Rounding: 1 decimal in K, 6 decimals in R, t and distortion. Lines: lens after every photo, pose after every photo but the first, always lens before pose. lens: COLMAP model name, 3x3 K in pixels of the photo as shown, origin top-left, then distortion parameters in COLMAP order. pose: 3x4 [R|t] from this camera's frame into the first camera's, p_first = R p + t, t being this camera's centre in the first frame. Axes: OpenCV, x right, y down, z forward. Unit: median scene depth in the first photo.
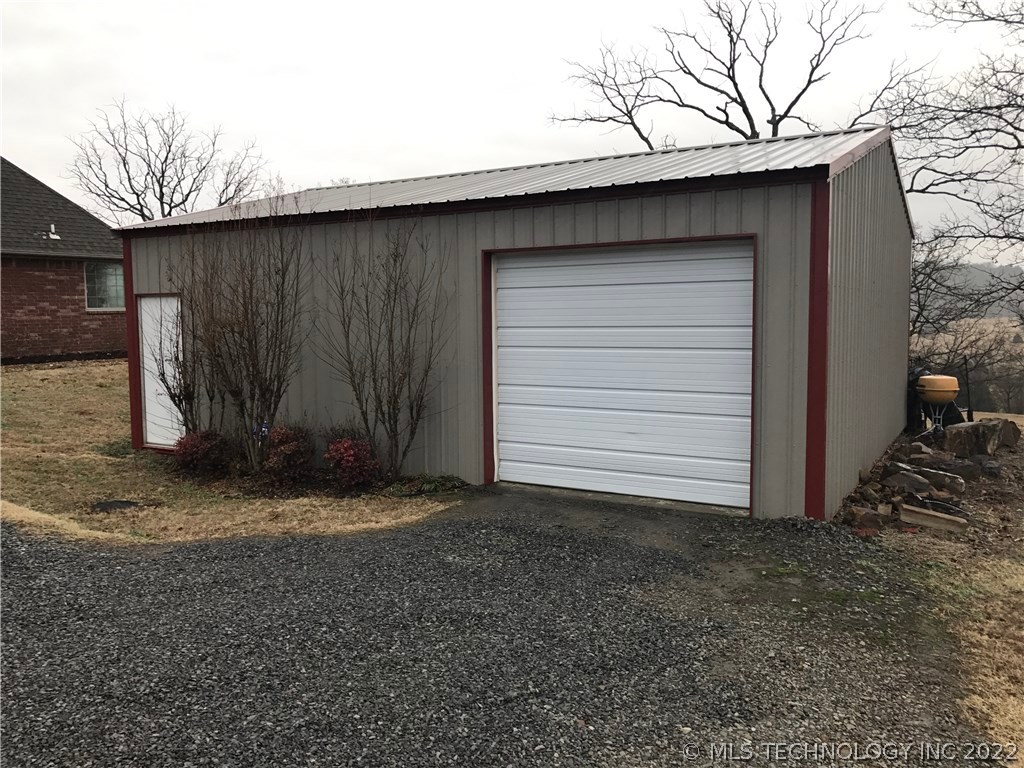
lens RADIAL K [[846.6, 0, 512.0], [0, 846.6, 382.9], [0, 0, 1]] dist [0.013139, 0.009649]
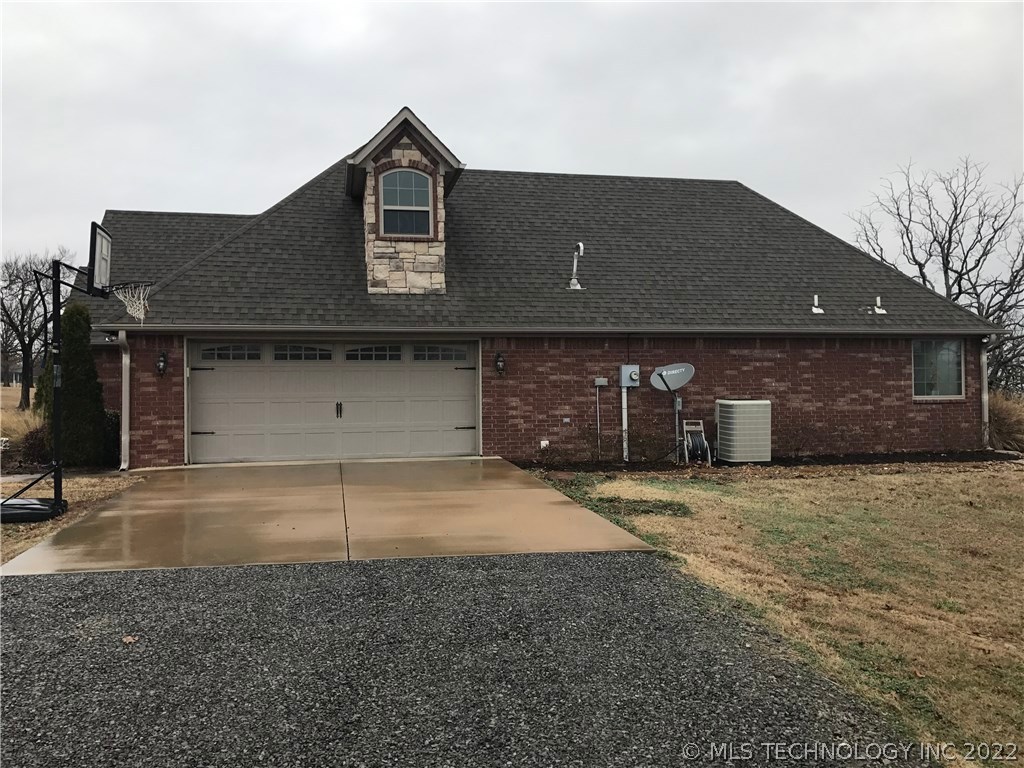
lens RADIAL K [[846.6, 0, 511.4], [0, 846.6, 384.8], [0, 0, 1]] dist [0.013139, 0.009649]
pose [[0.693696, -0.001804, -0.720266, -0.185720], [-0.064120, 0.995872, -0.064249, -0.022368], [0.717409, 0.090752, 0.690716, 0.167438]]
